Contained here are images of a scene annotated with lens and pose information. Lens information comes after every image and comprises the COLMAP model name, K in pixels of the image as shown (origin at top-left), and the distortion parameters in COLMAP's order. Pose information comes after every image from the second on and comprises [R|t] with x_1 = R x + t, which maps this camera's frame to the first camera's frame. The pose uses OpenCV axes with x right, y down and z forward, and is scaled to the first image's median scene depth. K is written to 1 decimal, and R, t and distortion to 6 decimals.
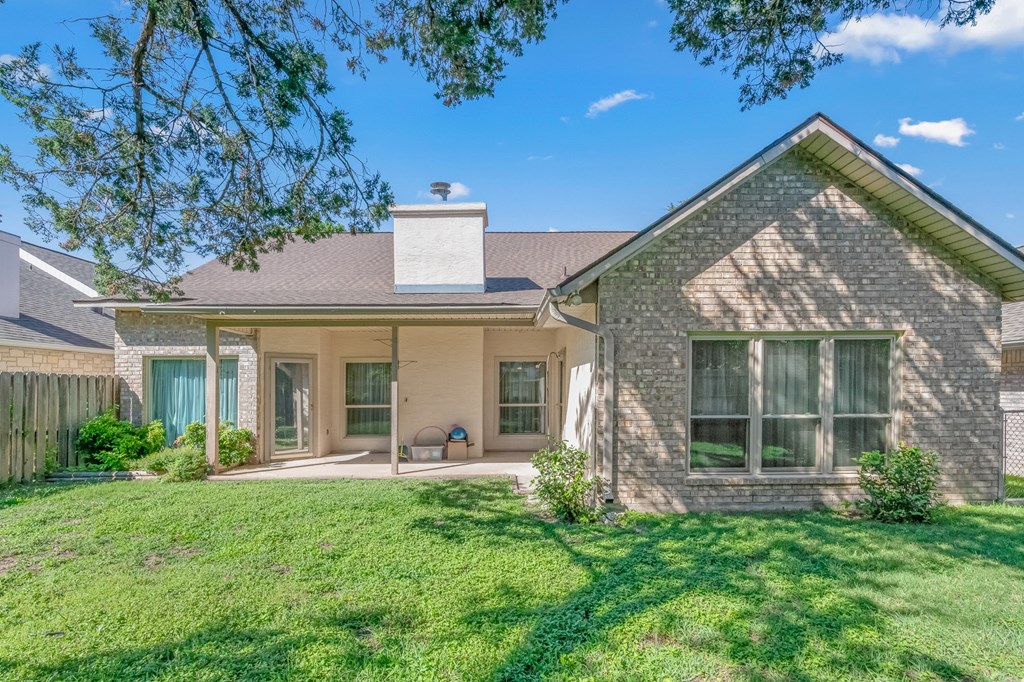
lens RADIAL K [[471.8, 0, 512.1], [0, 471.8, 398.1], [0, 0, 1]] dist [0.002840, -0.000149]
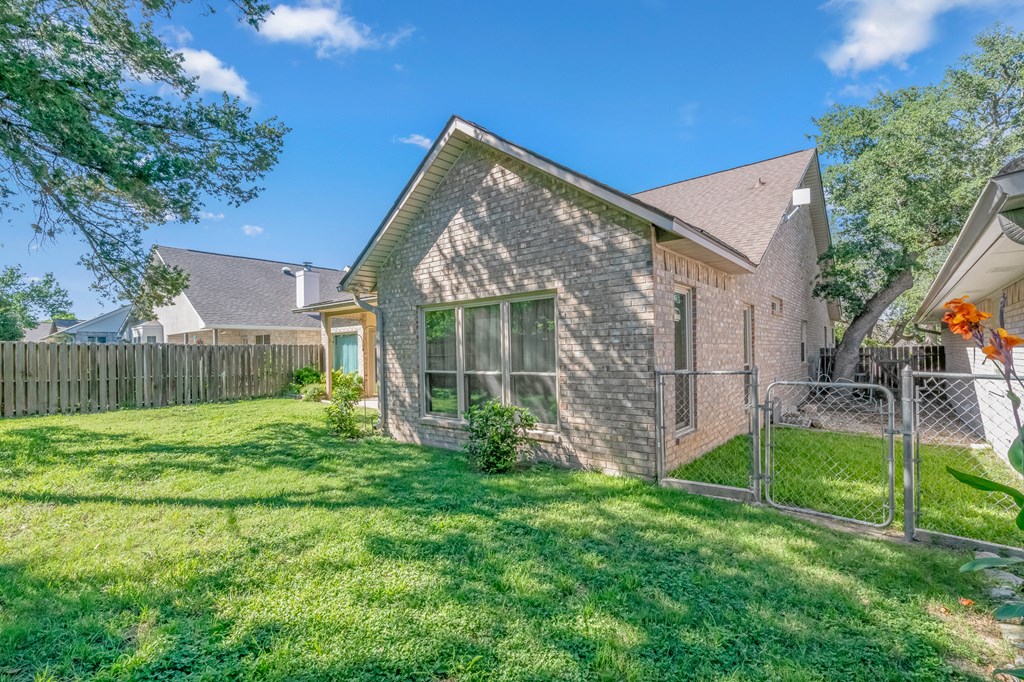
lens RADIAL K [[456.6, 0, 510.0], [0, 456.6, 352.3], [0, 0, 1]] dist [0.000220, -0.000030]
pose [[0.750073, -0.006451, -0.661324, 1.389423], [0.006219, 0.999977, -0.002701, -0.007279], [0.661326, -0.002086, 0.750096, 0.218673]]
